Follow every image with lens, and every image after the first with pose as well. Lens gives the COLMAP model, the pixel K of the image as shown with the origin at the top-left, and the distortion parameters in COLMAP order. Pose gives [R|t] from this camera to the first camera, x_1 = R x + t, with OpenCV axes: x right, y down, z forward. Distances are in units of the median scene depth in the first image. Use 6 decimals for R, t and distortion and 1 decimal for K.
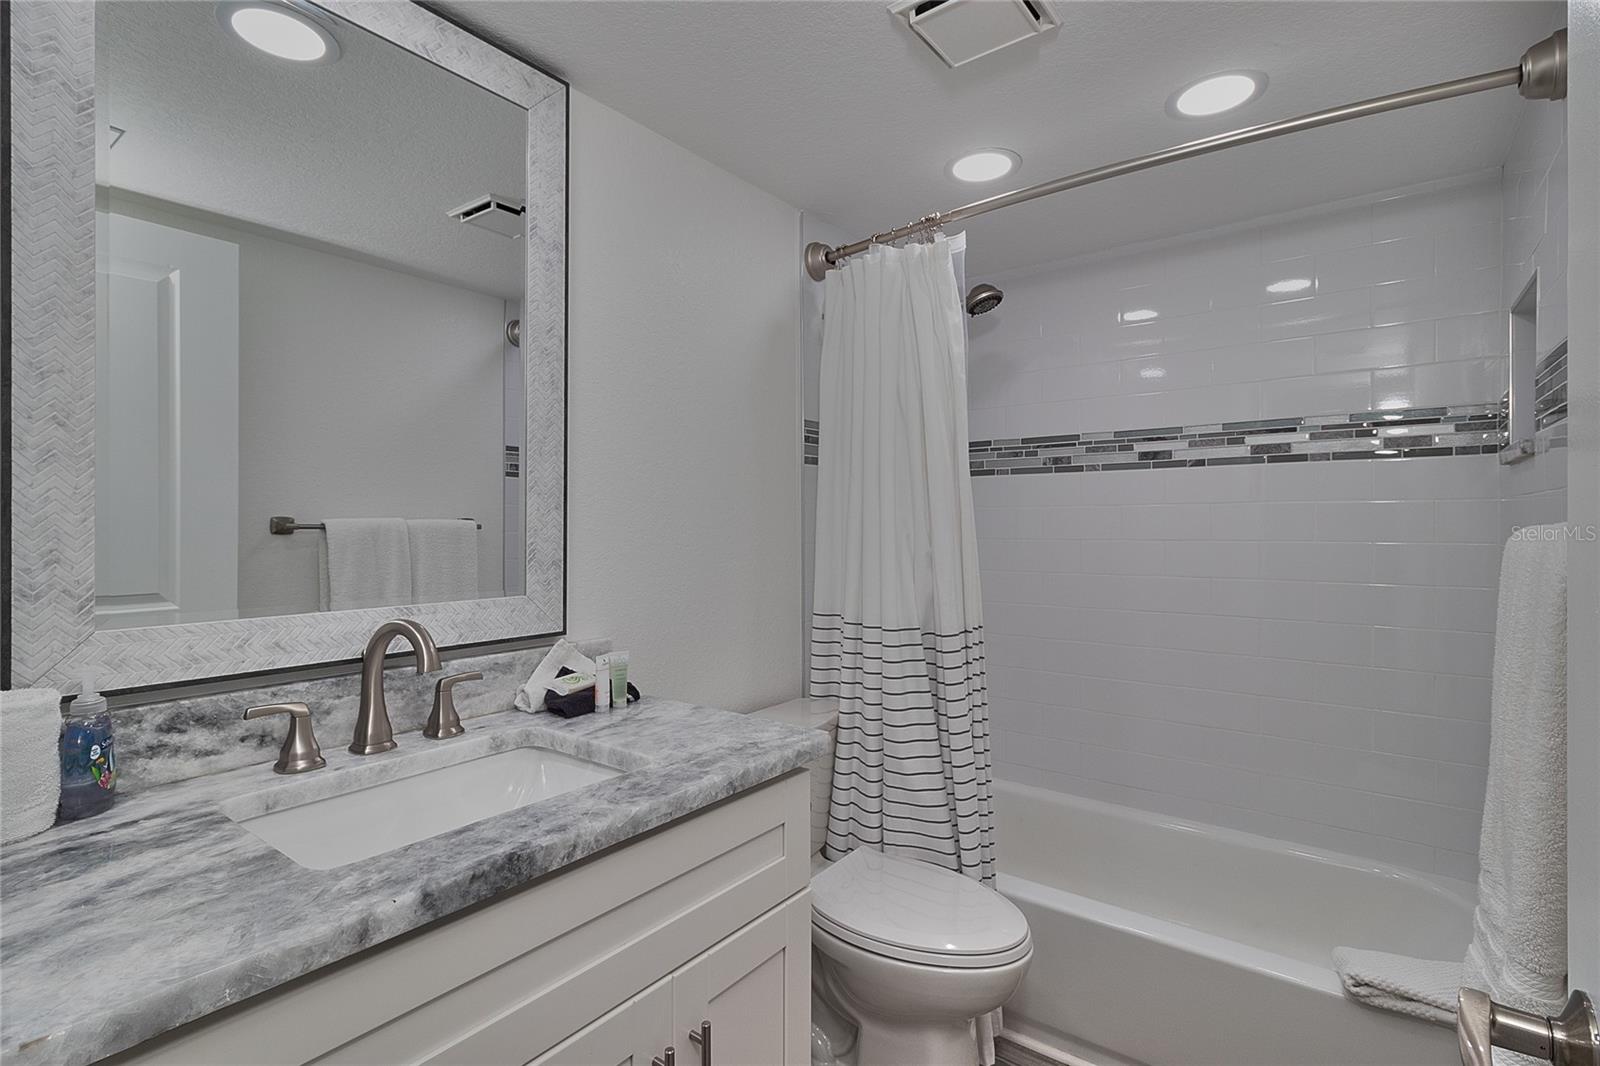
lens RADIAL K [[754.6, 0, 799.7], [0, 754.6, 475.6], [0, 0, 1]] dist [0.003323, -0.000069]
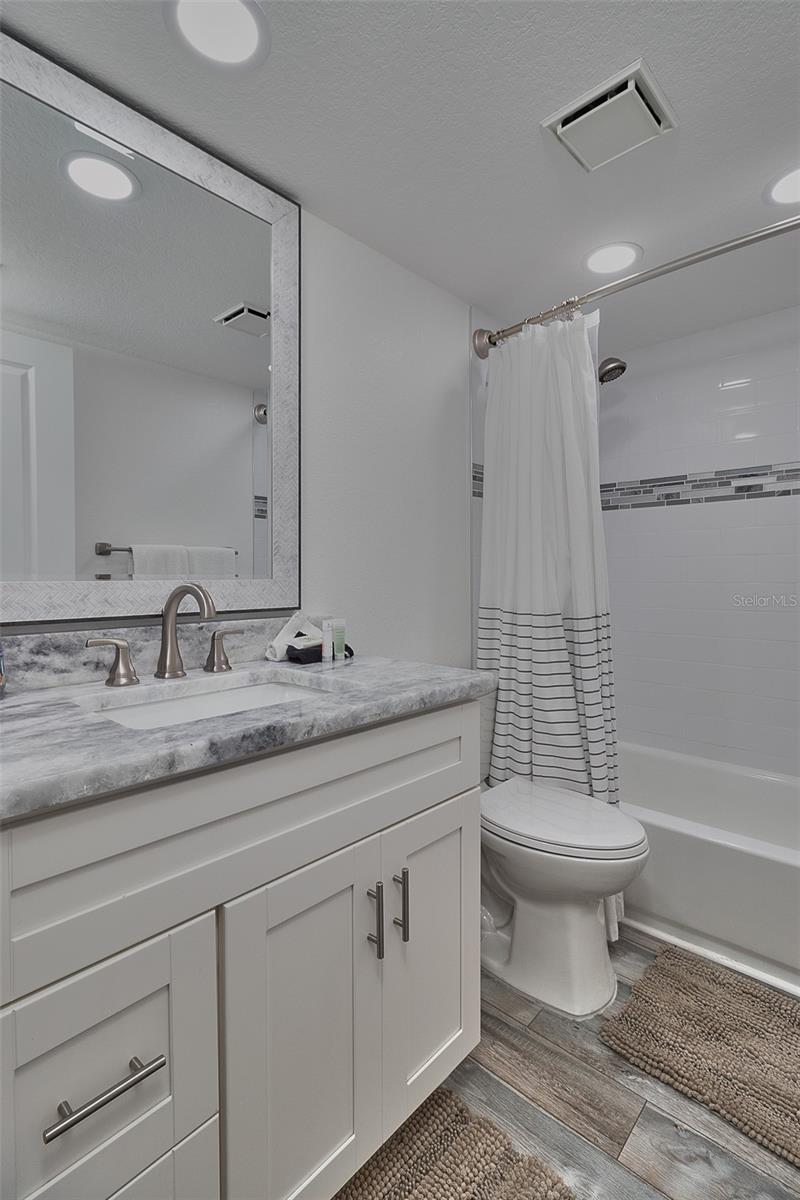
lens RADIAL K [[566.0, 0, 405.0], [0, 566.0, 596.5], [0, 0, 1]] dist [0.003323, -0.000069]
pose [[0.995522, -0.000078, -0.094532, -0.019381], [0.001808, 0.999832, 0.018222, 0.154655], [0.094515, -0.018311, 0.995355, -0.012978]]
